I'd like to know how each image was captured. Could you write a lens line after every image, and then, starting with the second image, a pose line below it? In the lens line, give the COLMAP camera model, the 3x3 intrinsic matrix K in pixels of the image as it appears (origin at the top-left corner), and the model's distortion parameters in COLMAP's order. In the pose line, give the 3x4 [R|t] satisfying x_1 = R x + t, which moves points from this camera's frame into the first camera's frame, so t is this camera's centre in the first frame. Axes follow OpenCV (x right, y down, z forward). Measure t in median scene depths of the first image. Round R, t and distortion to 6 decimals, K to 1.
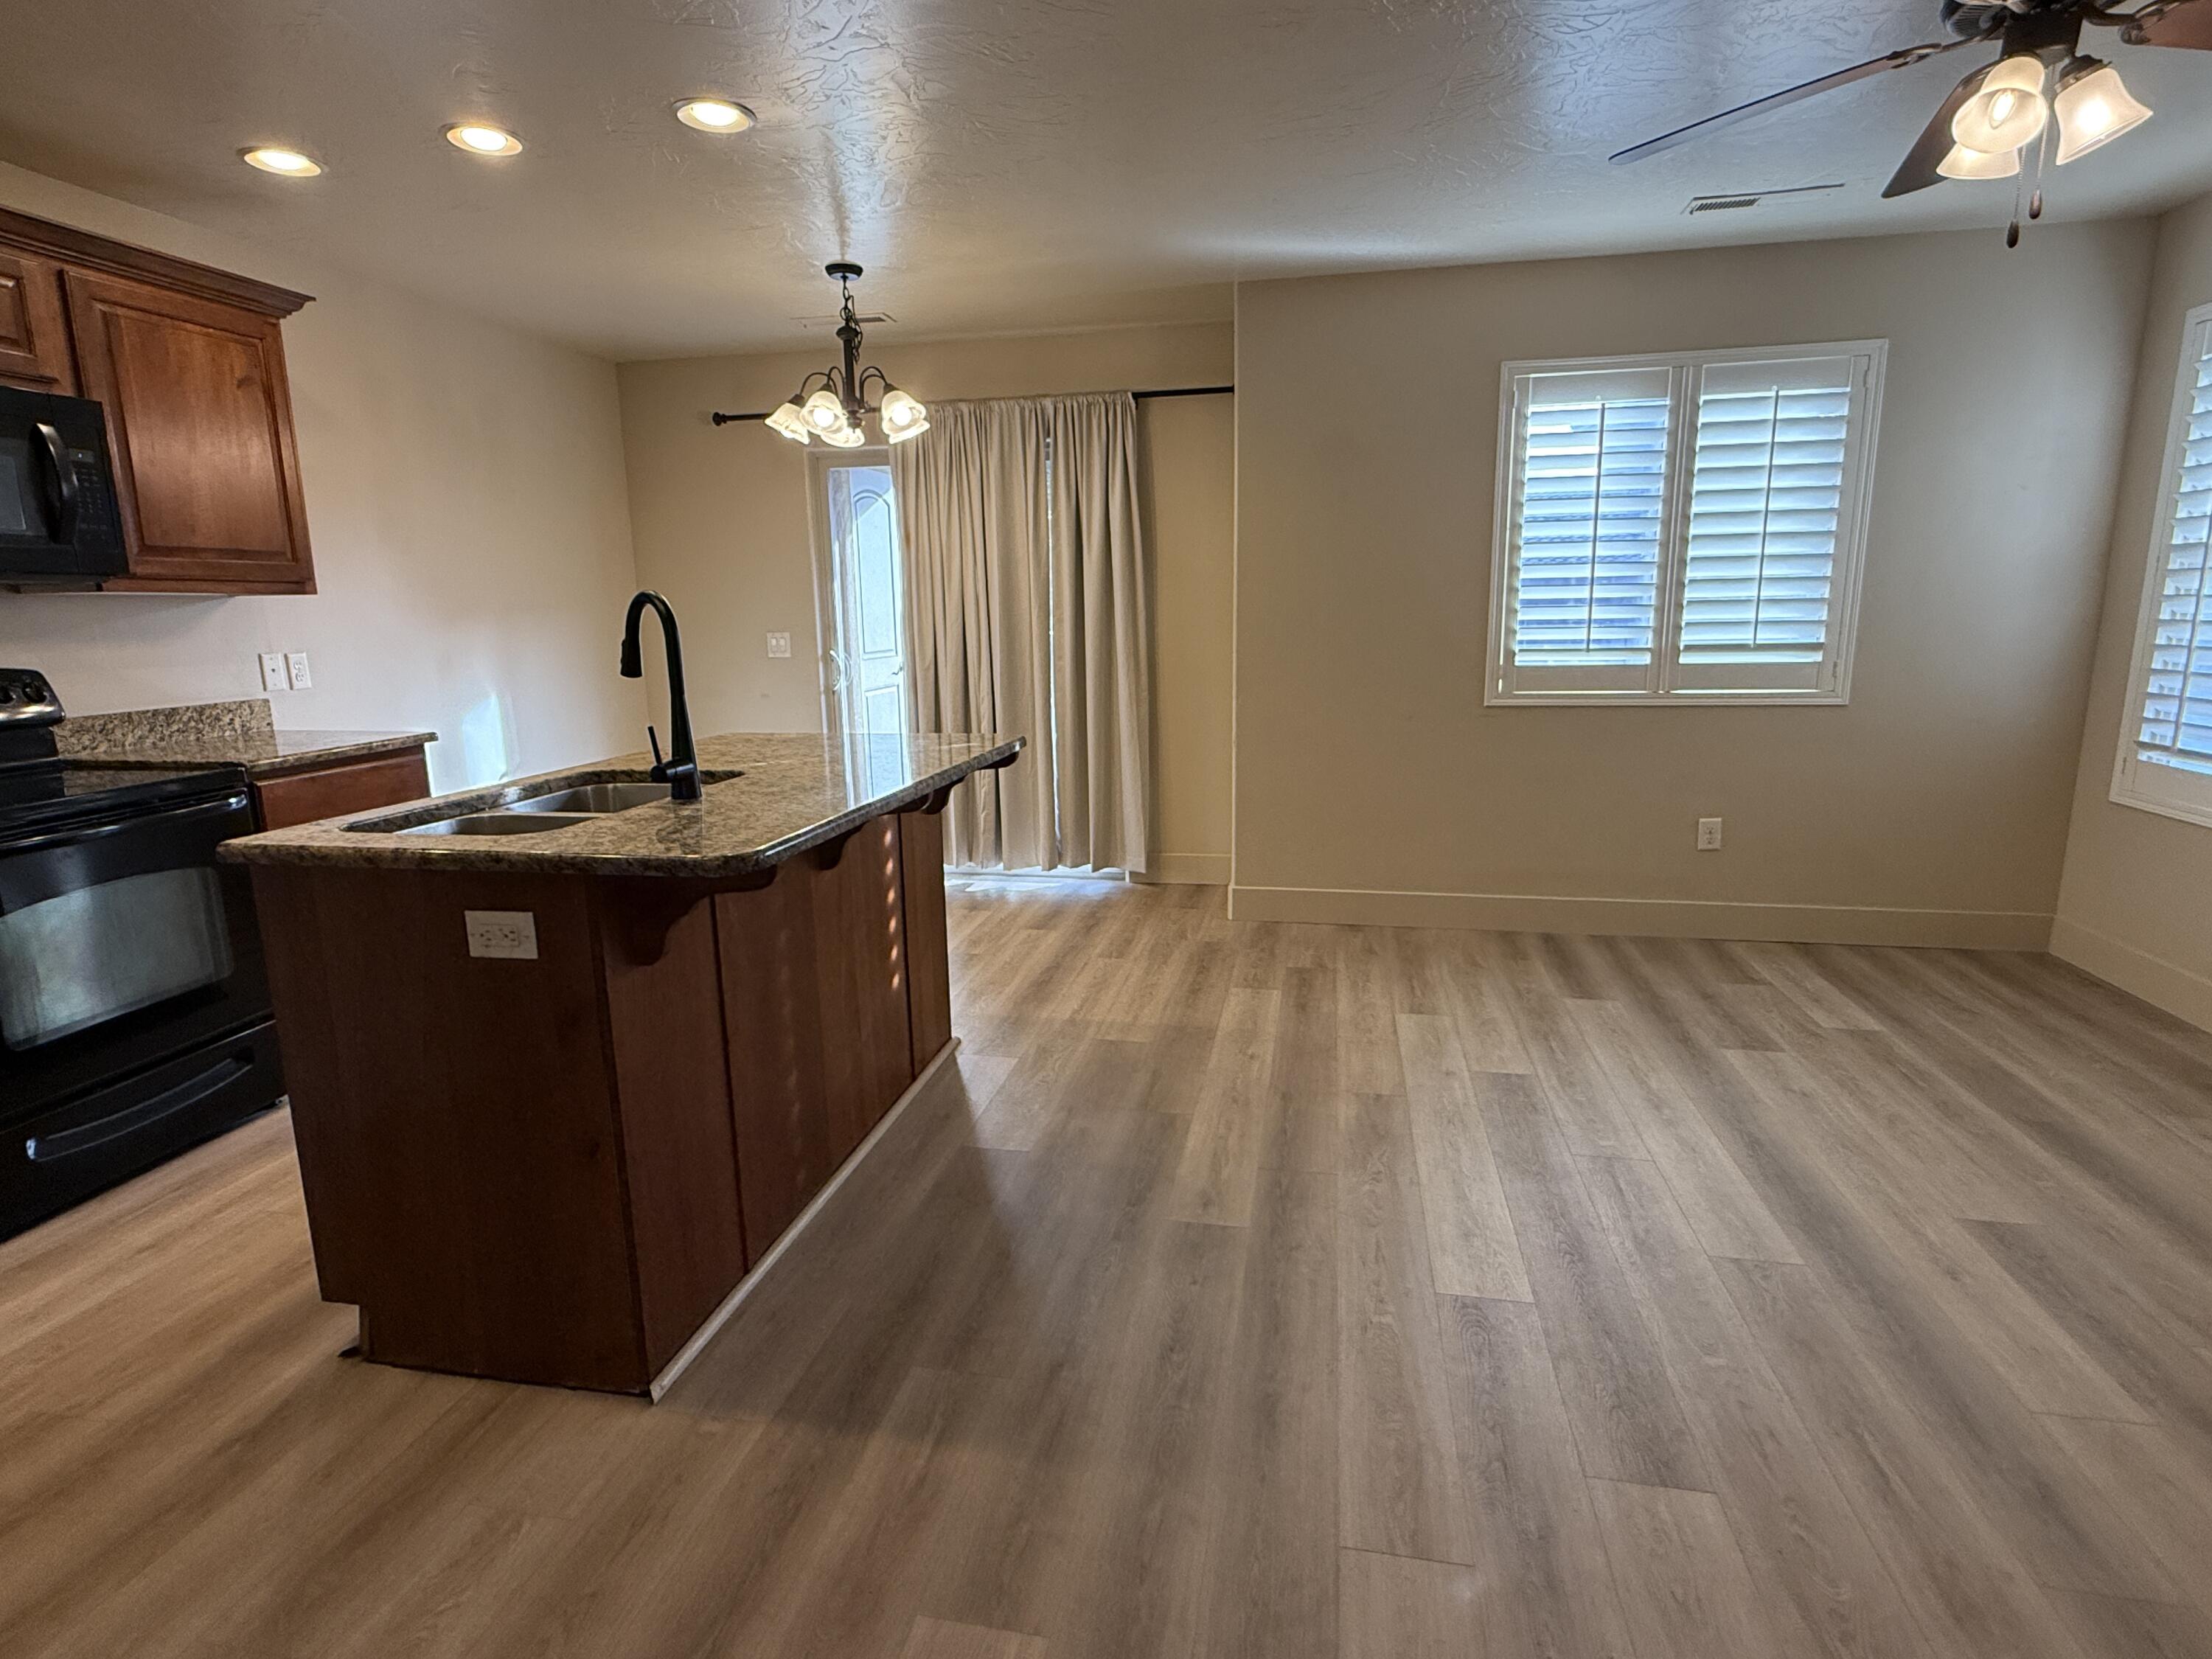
lens RADIAL K [[1128.4, 0, 1106.0], [0, 1128.4, 829.5], [0, 0, 1]] dist [-0.003149, -0.000835]
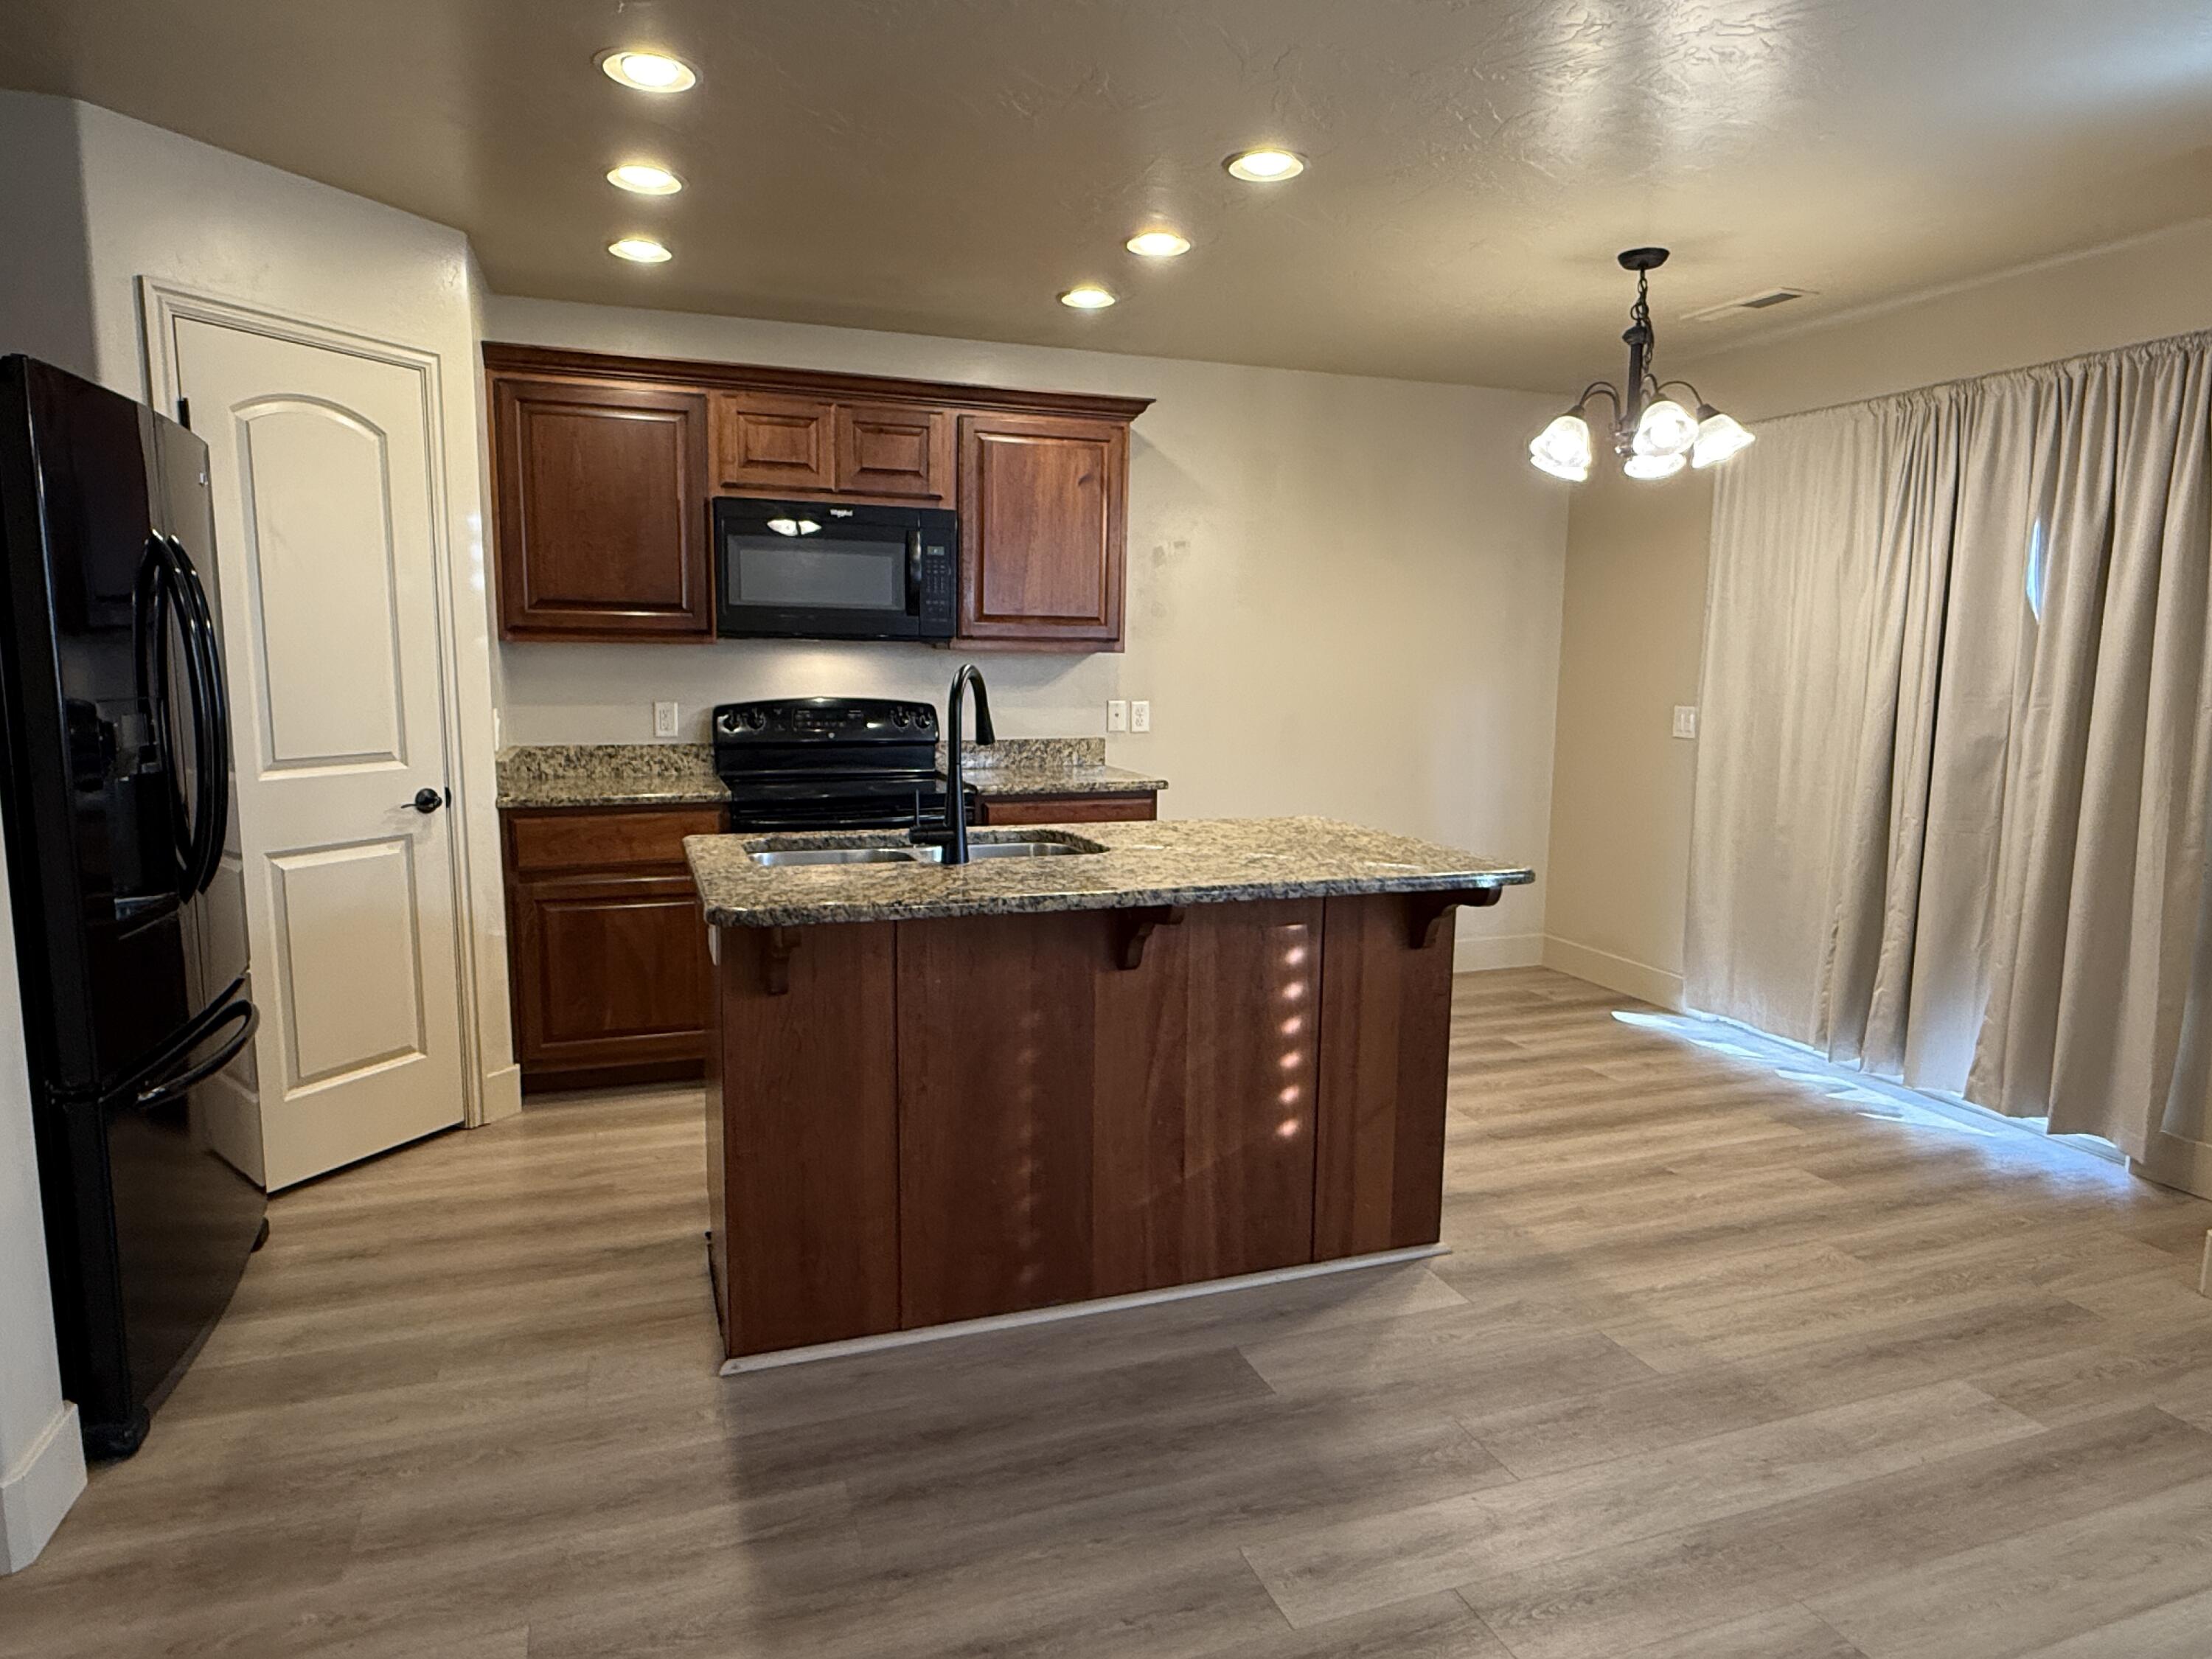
lens RADIAL K [[1311.6, 0, 1106.0], [0, 1311.6, 829.5], [0, 0, 1]] dist [0.000530, 0.002021]
pose [[0.517986, 0.136378, -0.844447, 0.461625], [-0.187553, 0.981294, 0.043433, -0.087711], [0.834574, 0.135881, 0.533875, 0.296816]]
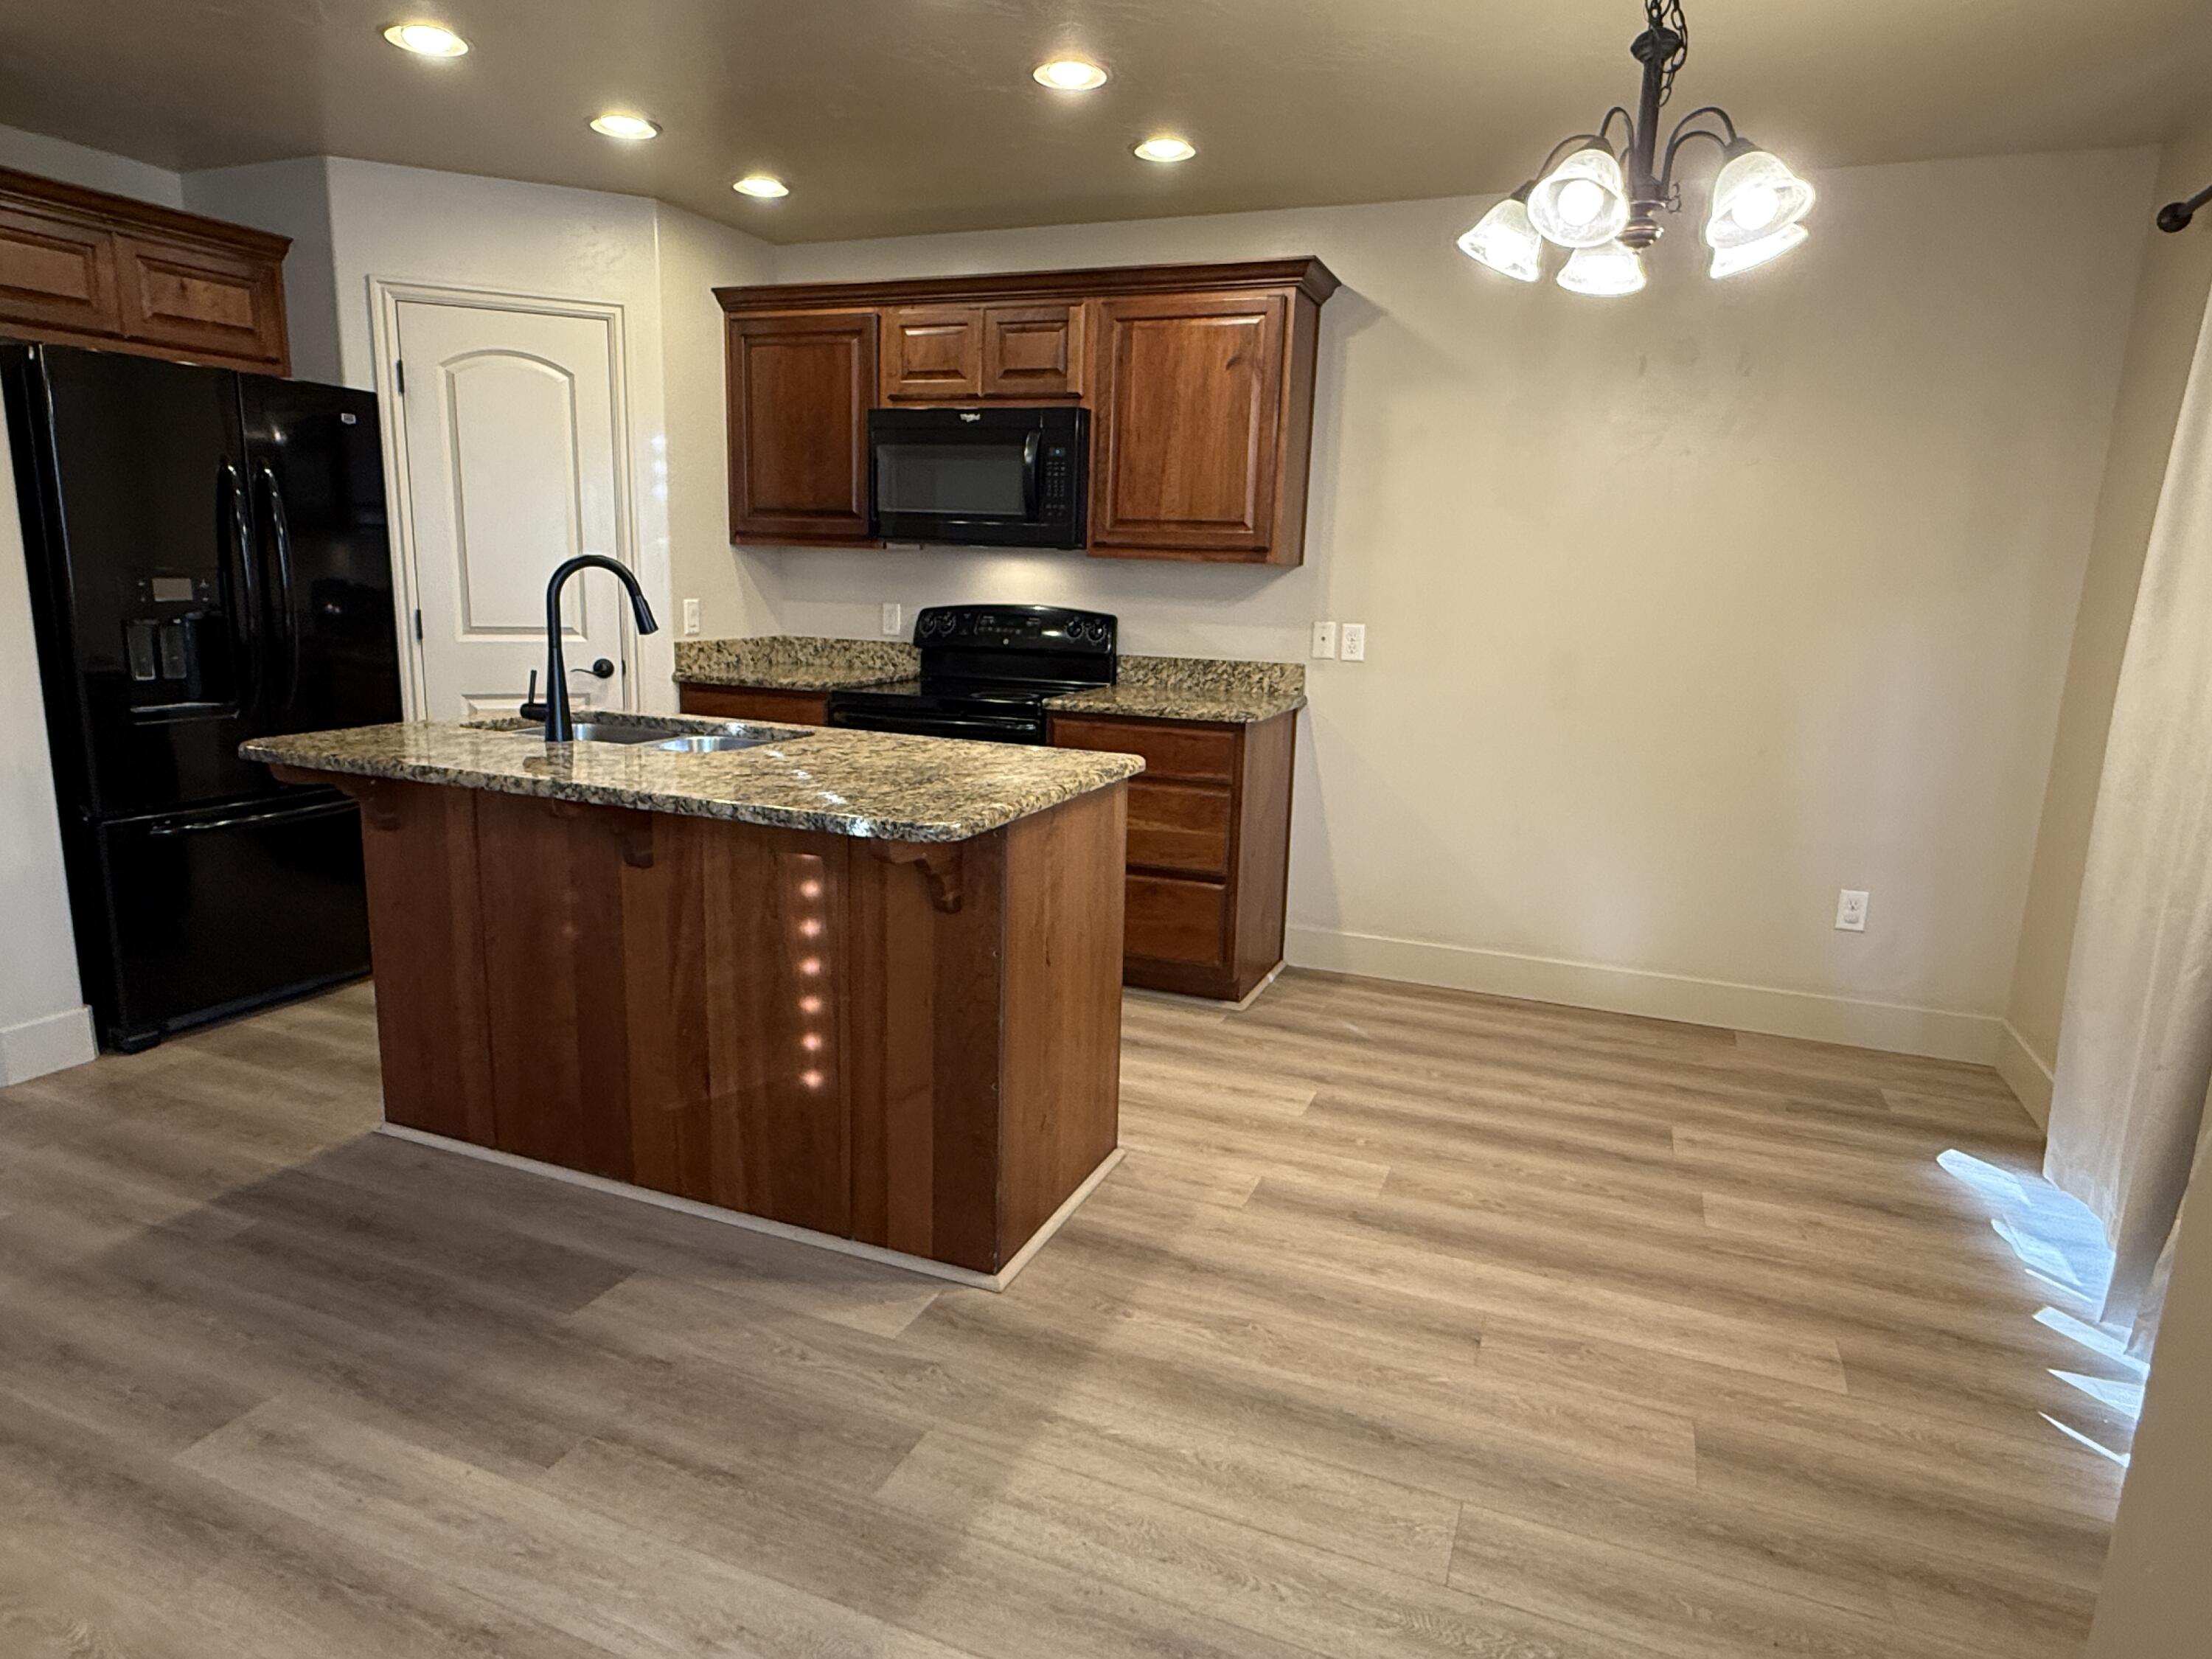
lens RADIAL K [[1320.5, 0, 1106.0], [0, 1320.5, 829.5], [0, 0, 1]] dist [0.002491, -0.002350]
pose [[-0.191565, 0.204437, -0.959952, 0.507676], [-0.218870, 0.944539, 0.244831, -0.244751], [0.956765, 0.257006, -0.136196, 1.098264]]
